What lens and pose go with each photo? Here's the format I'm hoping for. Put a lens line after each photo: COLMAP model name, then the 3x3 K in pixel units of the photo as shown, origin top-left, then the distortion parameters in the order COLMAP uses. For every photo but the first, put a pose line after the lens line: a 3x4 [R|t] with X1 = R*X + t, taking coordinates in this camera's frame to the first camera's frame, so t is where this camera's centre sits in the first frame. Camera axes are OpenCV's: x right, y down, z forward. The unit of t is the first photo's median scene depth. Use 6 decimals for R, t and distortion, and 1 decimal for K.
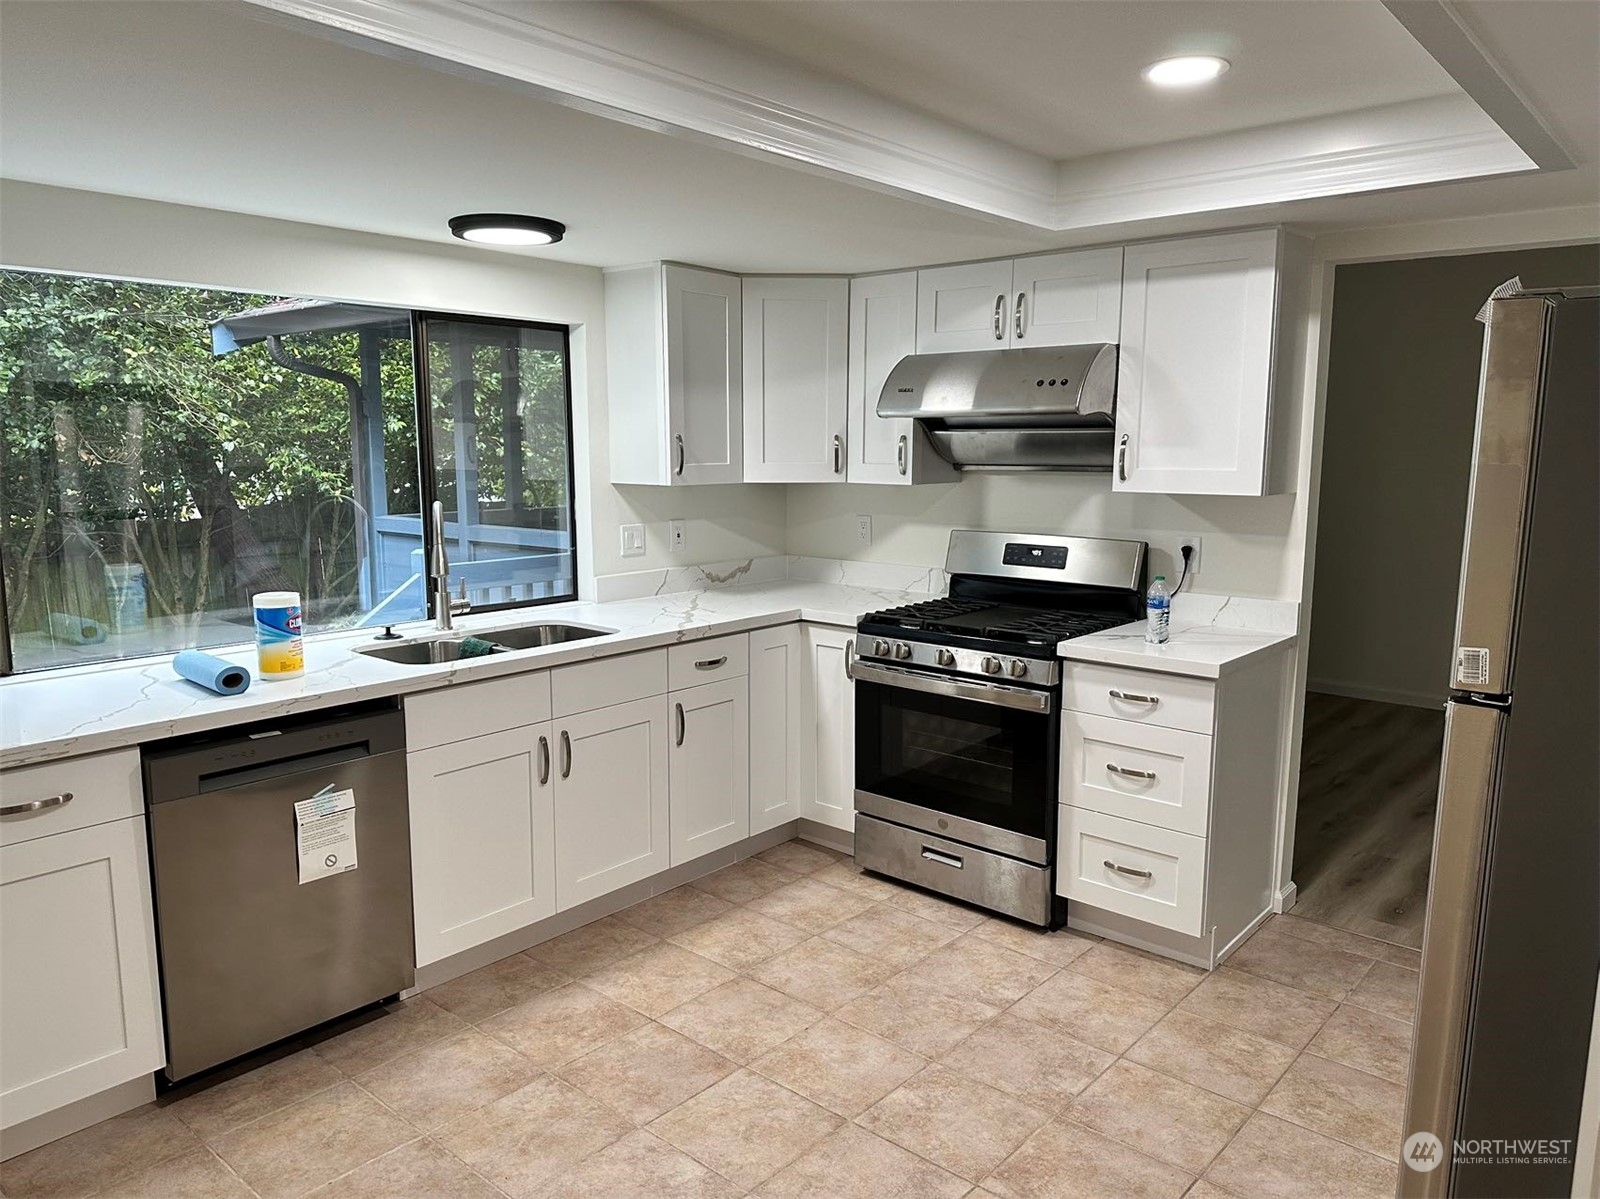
lens RADIAL K [[1124.6, 0, 806.3], [0, 1124.6, 633.3], [0, 0, 1]] dist [0.119432, -0.167702]
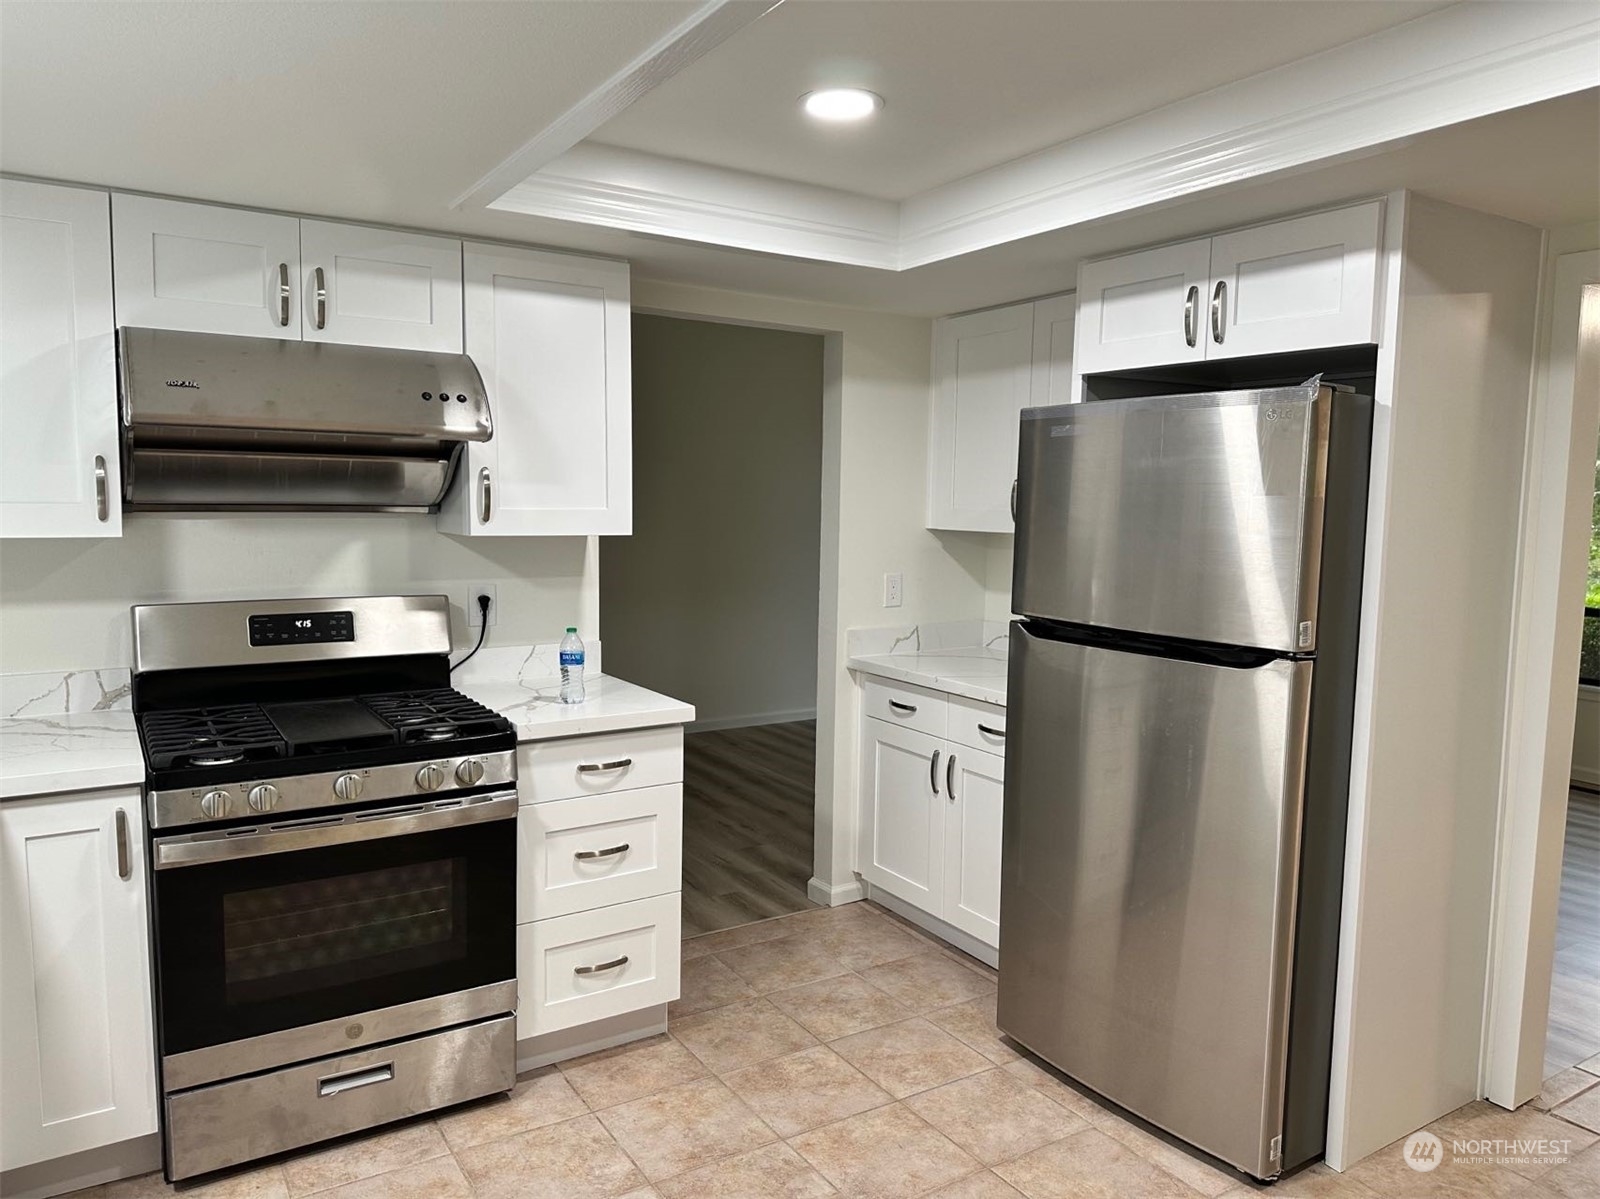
lens RADIAL K [[1124.6, 0, 806.3], [0, 1124.6, 633.3], [0, 0, 1]] dist [0.119432, -0.167702]
pose [[0.290739, -0.118272, 0.949464, -0.466124], [0.151295, 0.985529, 0.076436, -0.085123], [-0.944765, 0.121426, 0.304425, 0.554909]]
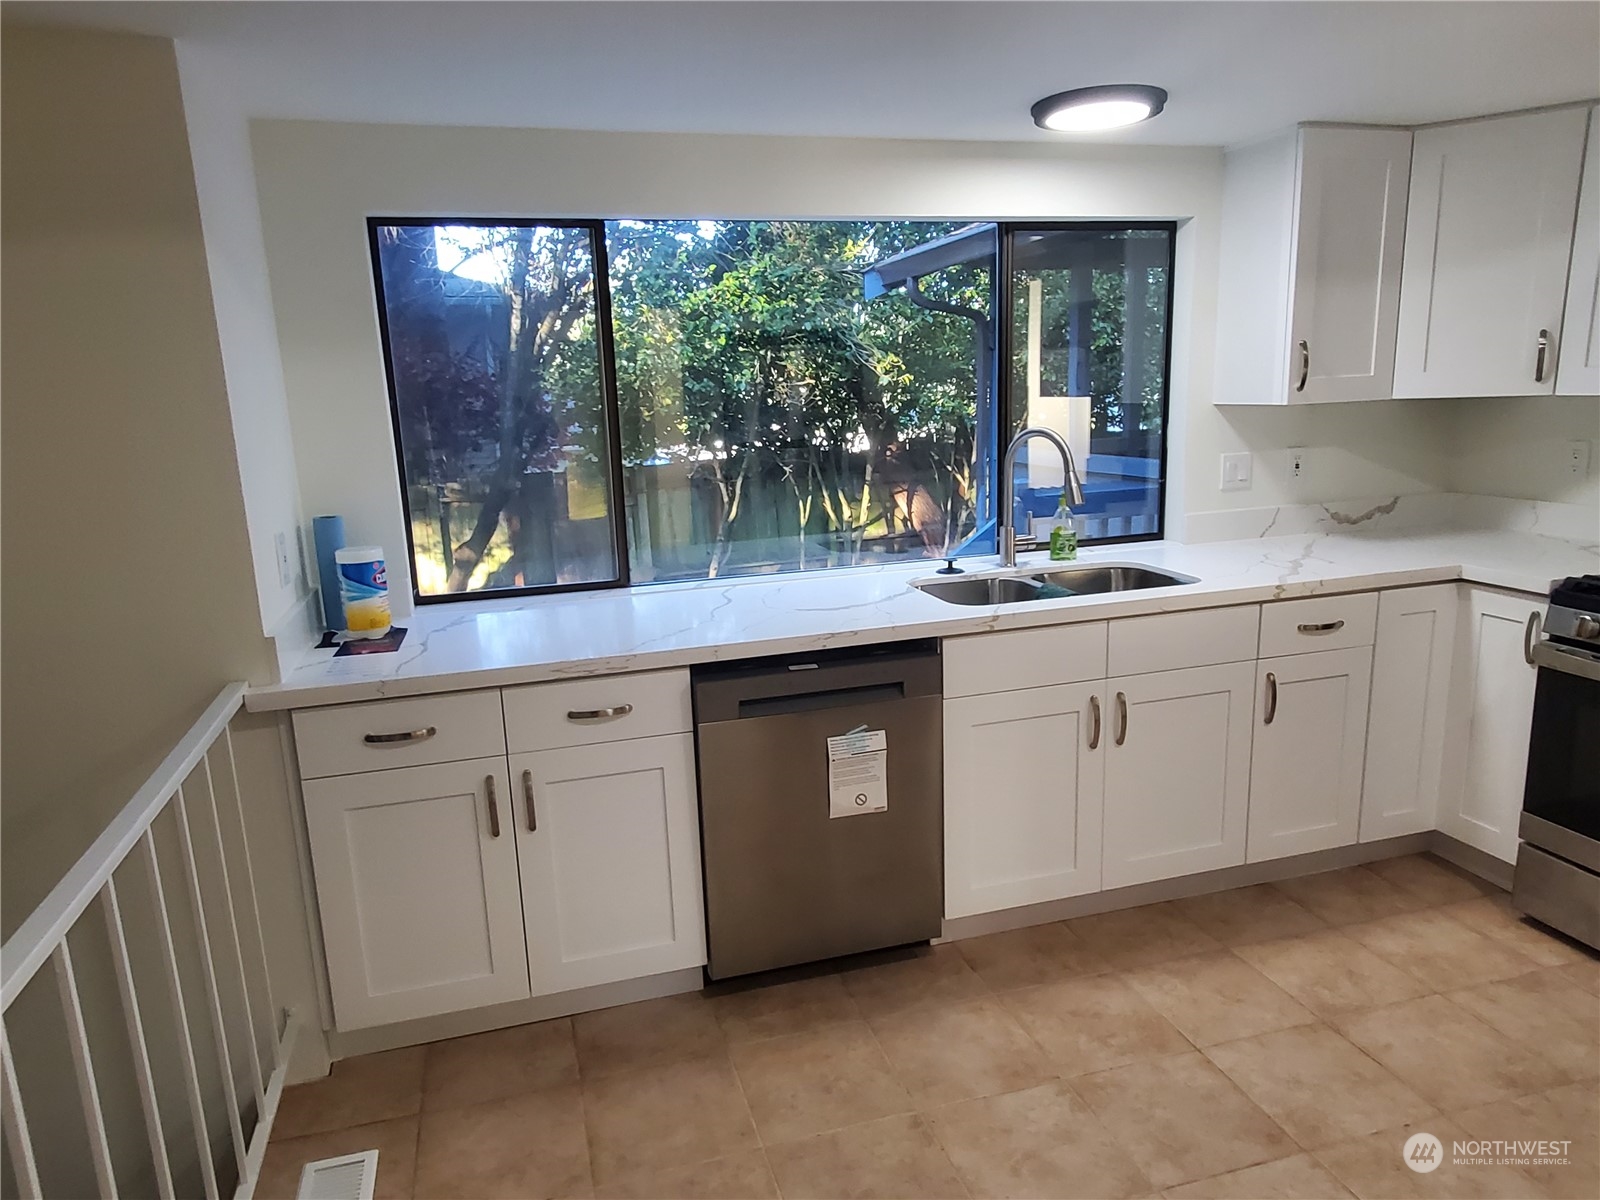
lens RADIAL K [[1044.4, 0, 795.0], [0, 1044.4, 616.2], [0, 0, 1]] dist [0.000685, -0.001202]
pose [[0.832277, 0.087408, -0.547426, 0.010936], [-0.054696, 0.995621, 0.075815, -0.017950], [0.551655, -0.033157, 0.833413, 0.184565]]
